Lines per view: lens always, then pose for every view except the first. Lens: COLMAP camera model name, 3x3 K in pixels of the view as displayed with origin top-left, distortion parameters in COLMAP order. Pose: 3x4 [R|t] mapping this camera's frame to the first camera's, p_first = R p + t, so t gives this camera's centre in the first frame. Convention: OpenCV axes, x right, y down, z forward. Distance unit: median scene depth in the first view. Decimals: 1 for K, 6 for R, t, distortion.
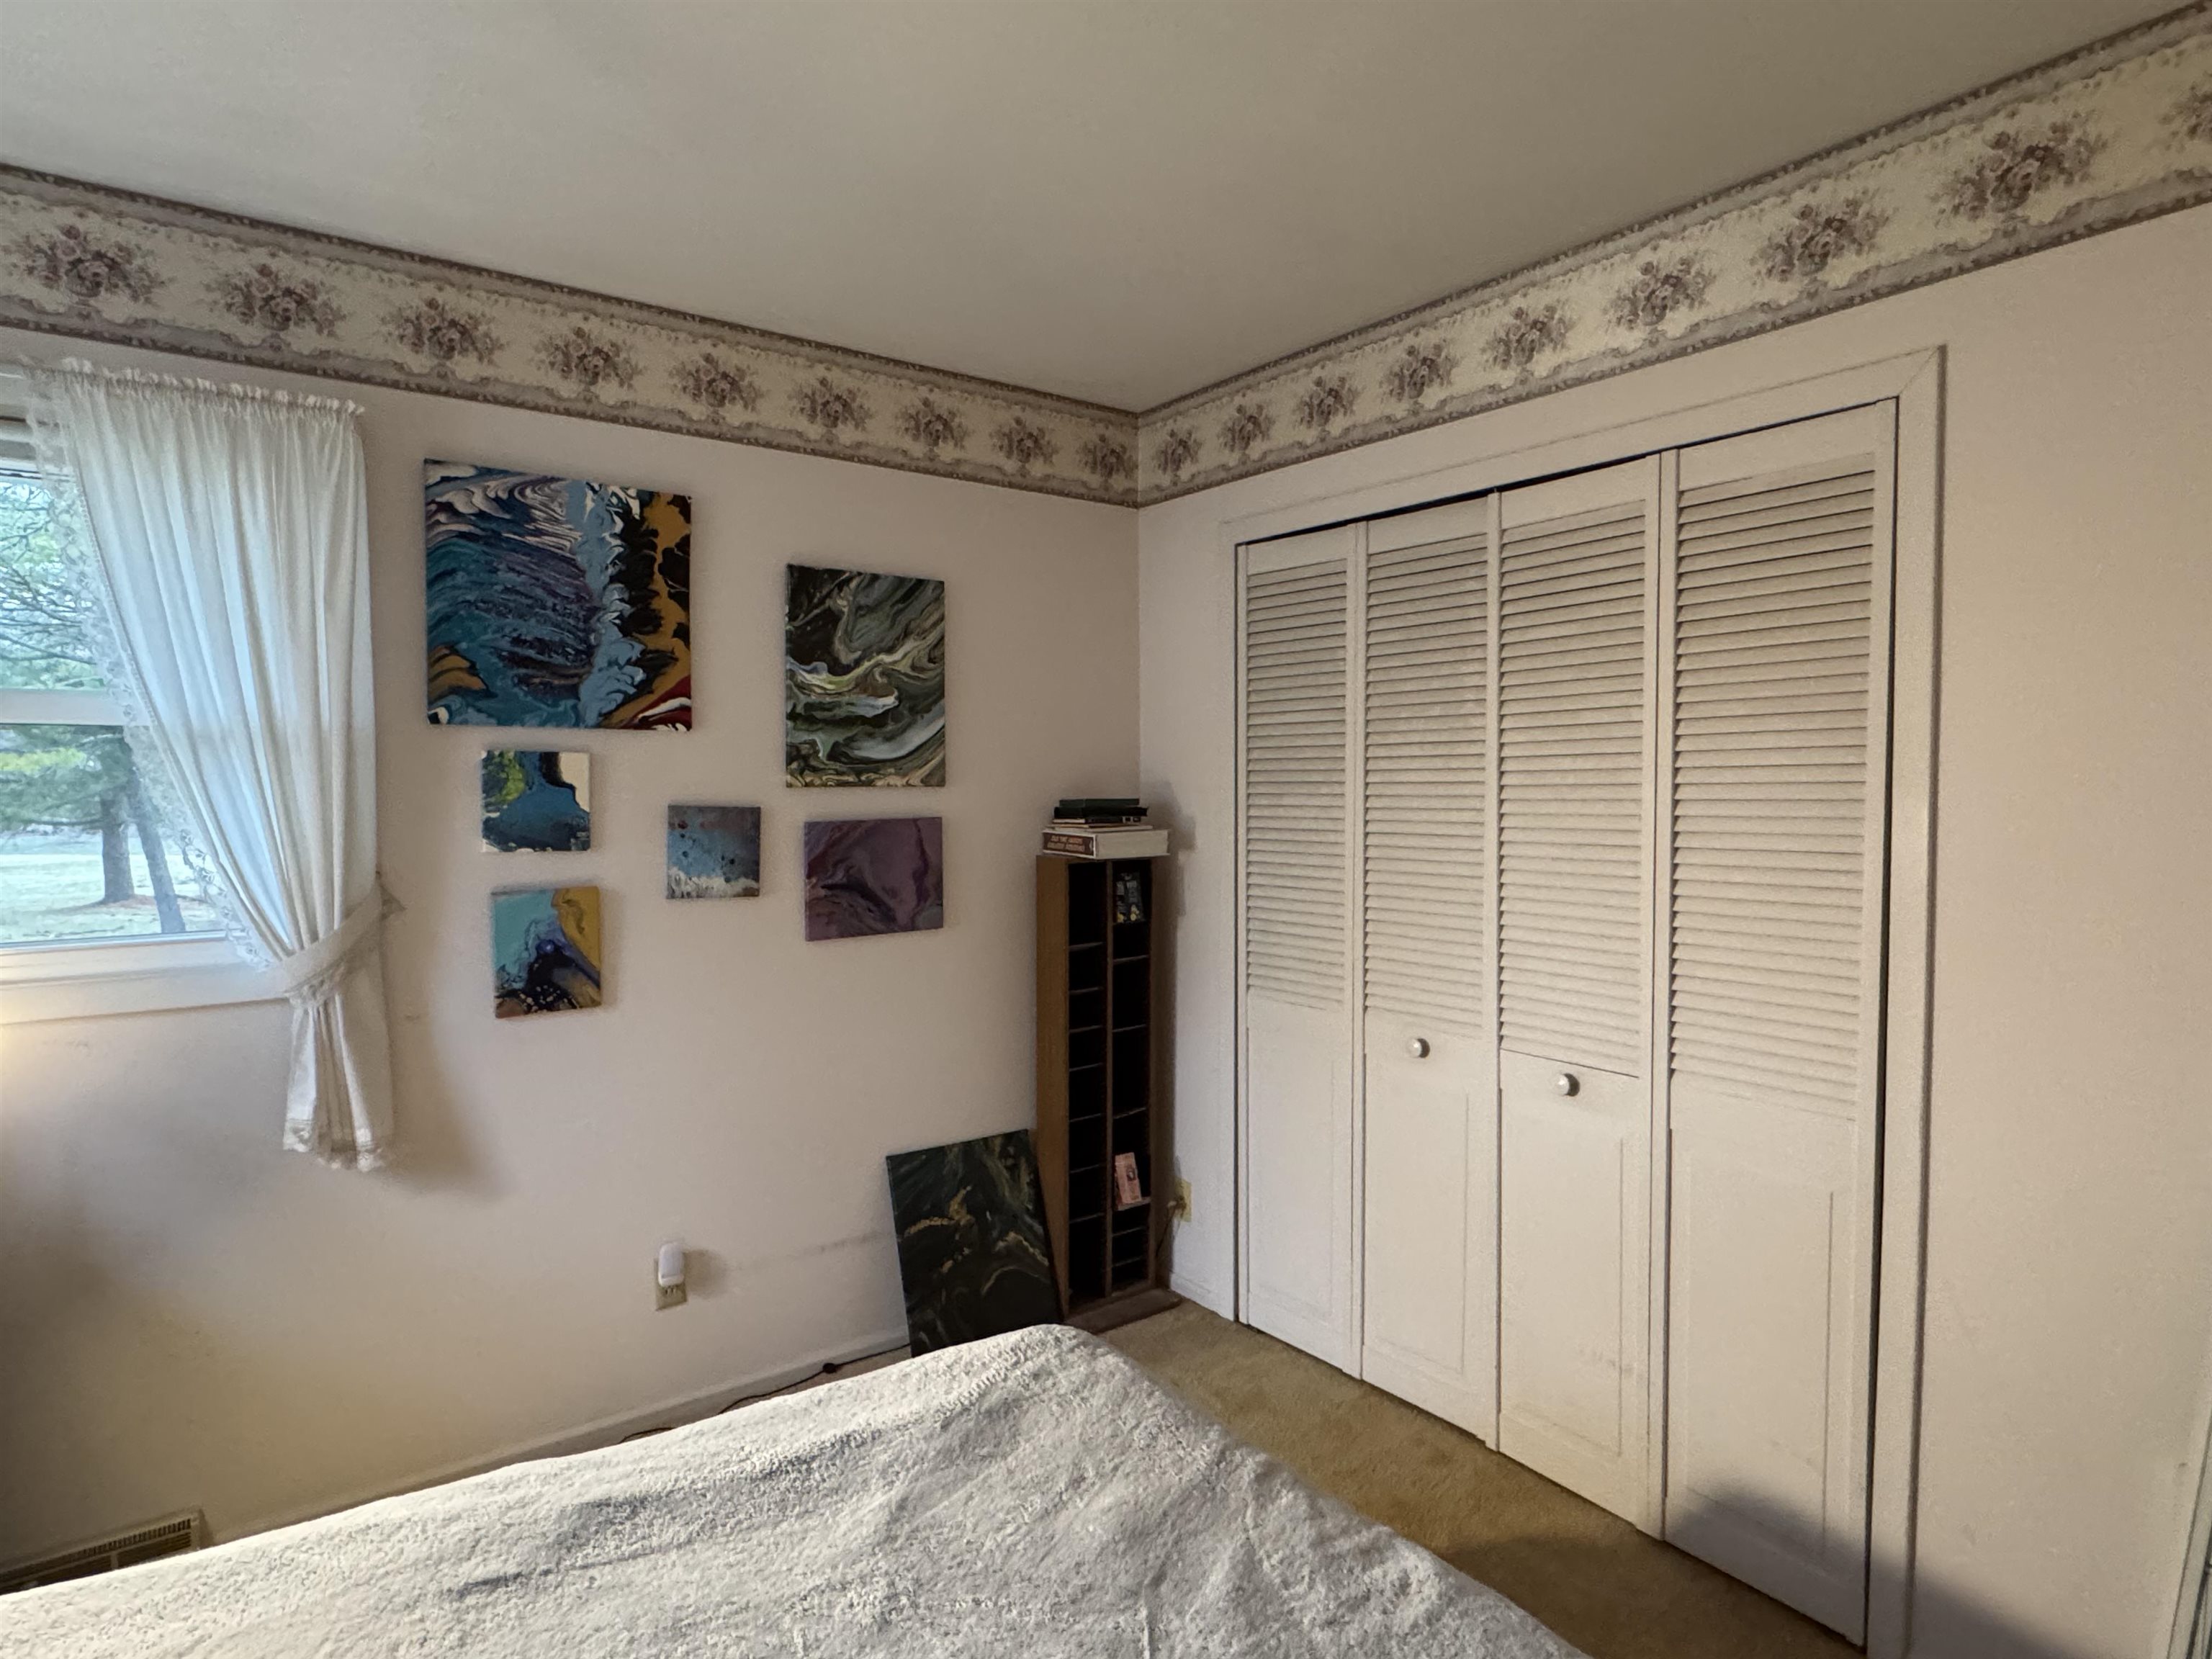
lens RADIAL K [[1225.7, 0, 1105.3], [0, 1225.7, 830.7], [0, 0, 1]] dist [0.002261, 0.001095]
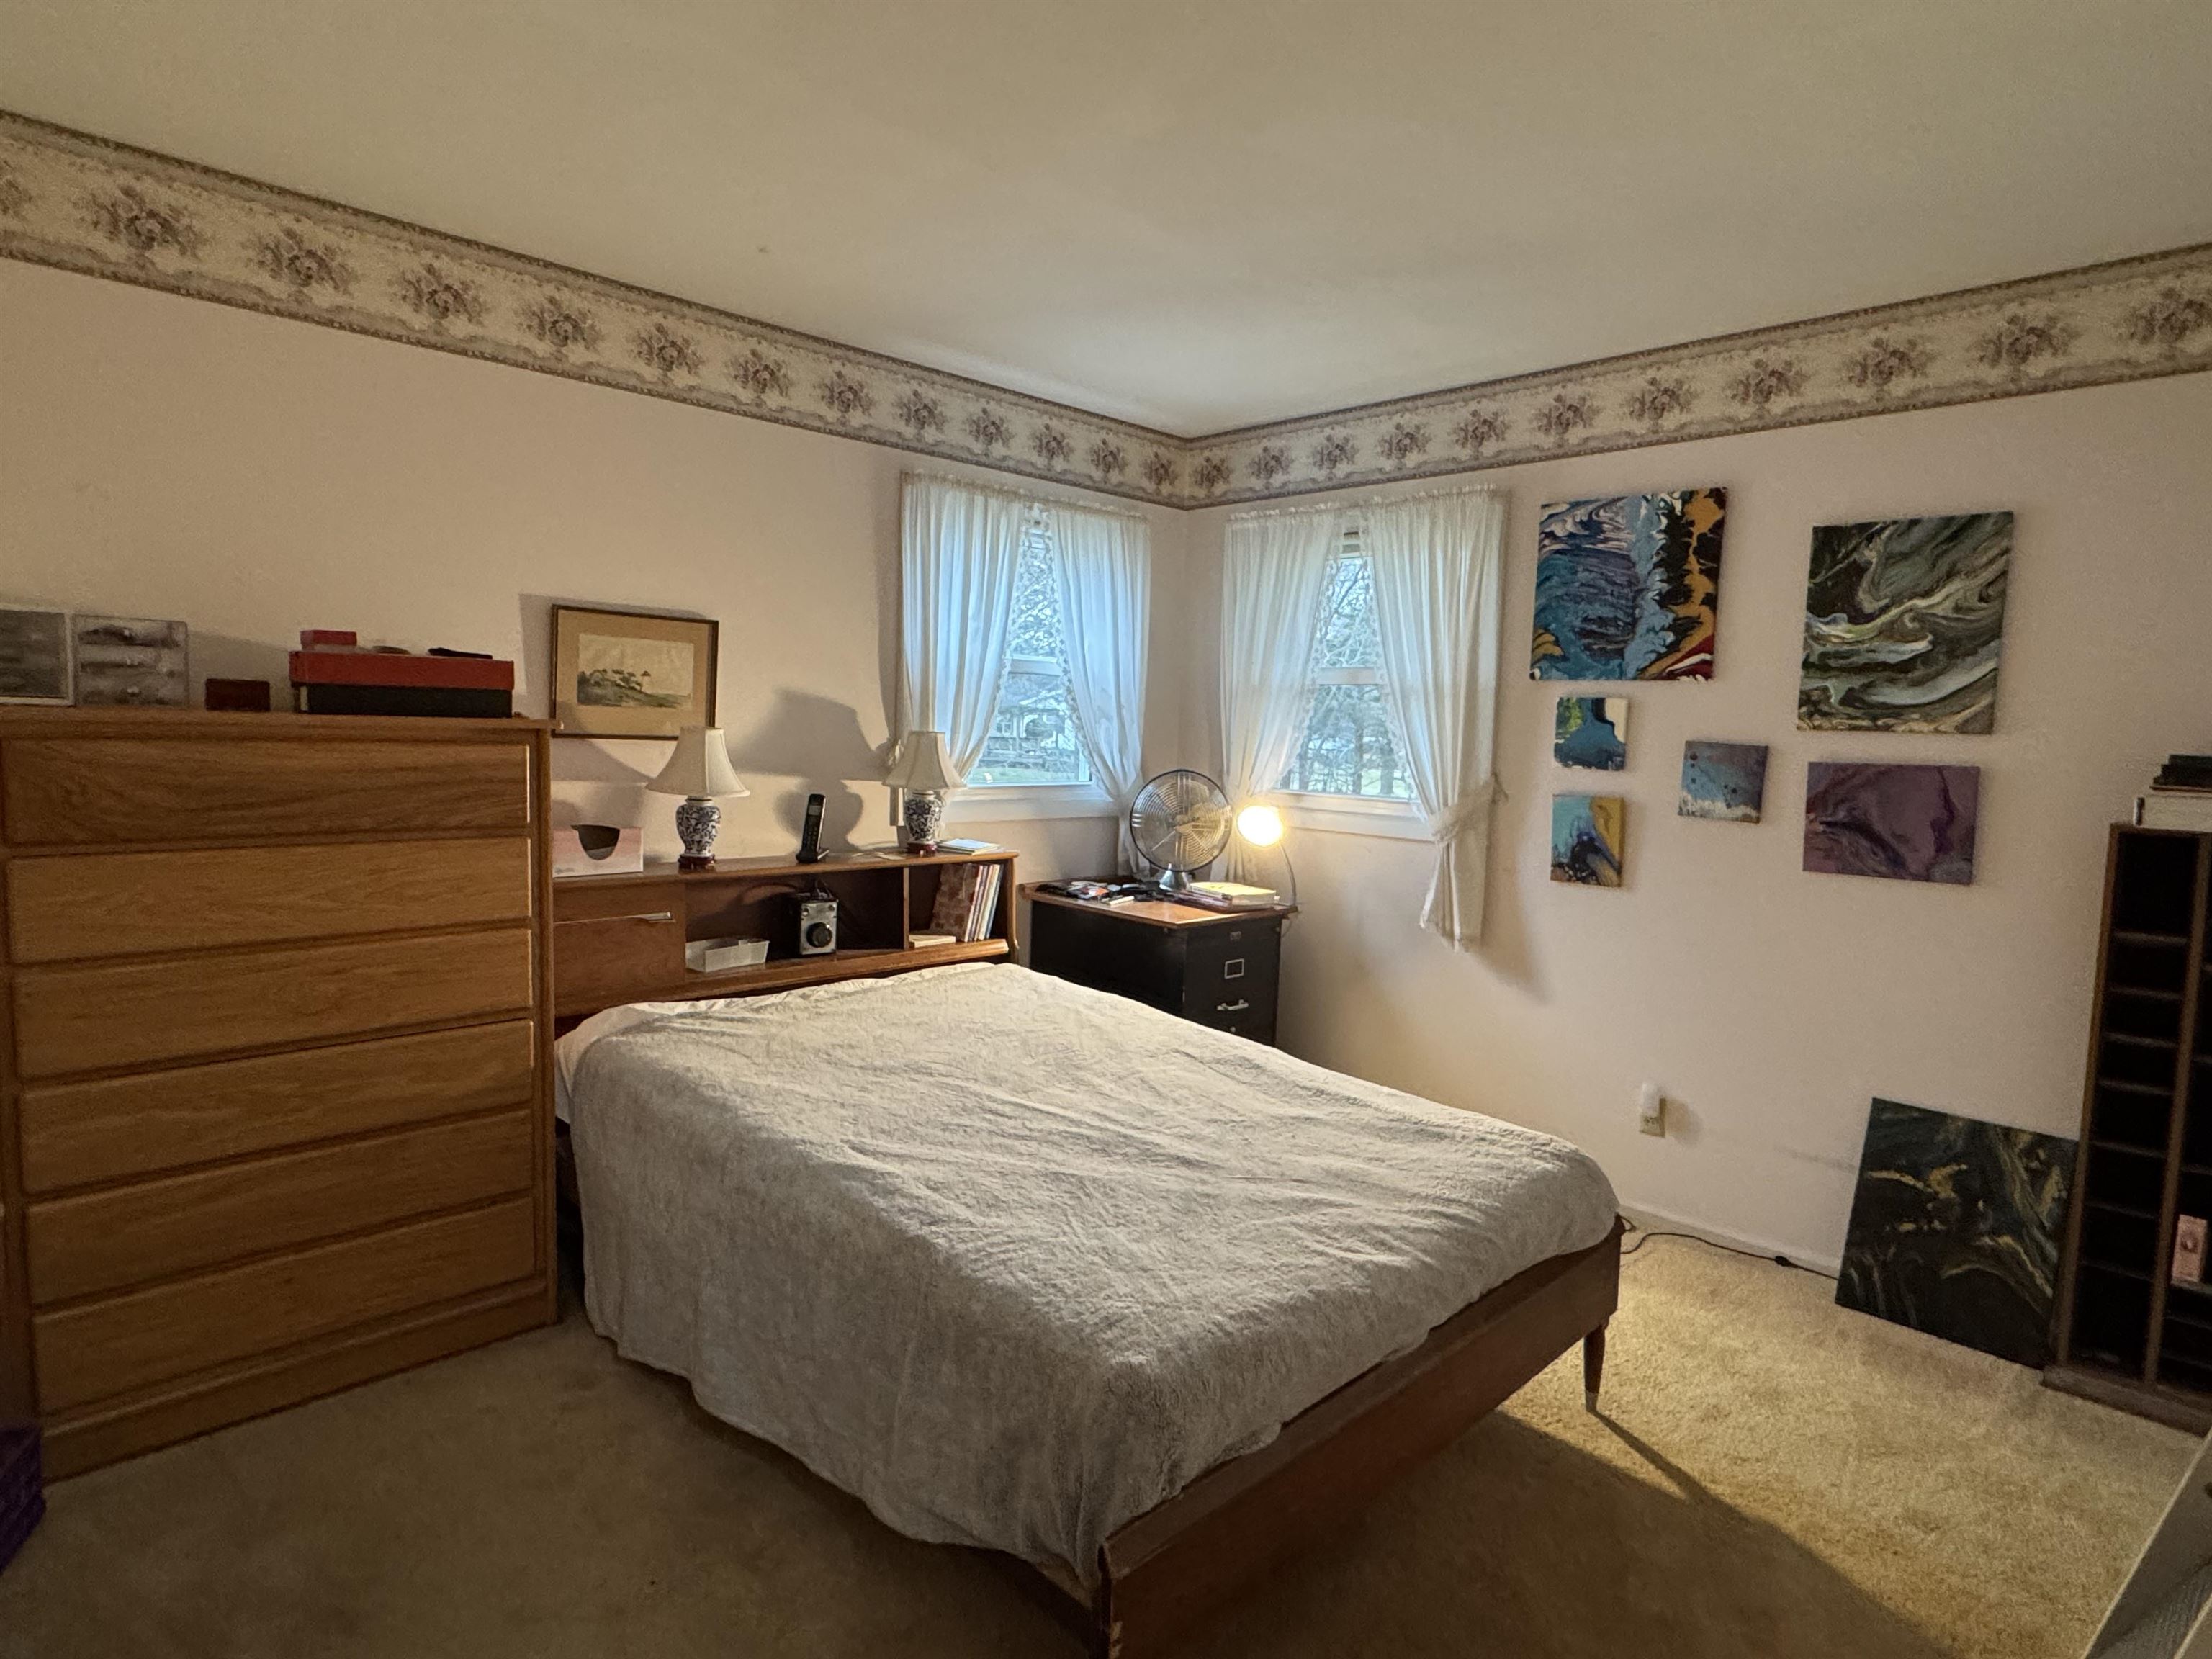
lens RADIAL K [[1225.7, 0, 1106.1], [0, 1225.7, 829.2], [0, 0, 1]] dist [0.002261, 0.001095]
pose [[0.142119, 0.092755, -0.985494, 0.798265], [-0.076573, 0.993647, 0.082480, 0.011213], [0.986883, 0.063740, 0.148319, 0.234283]]
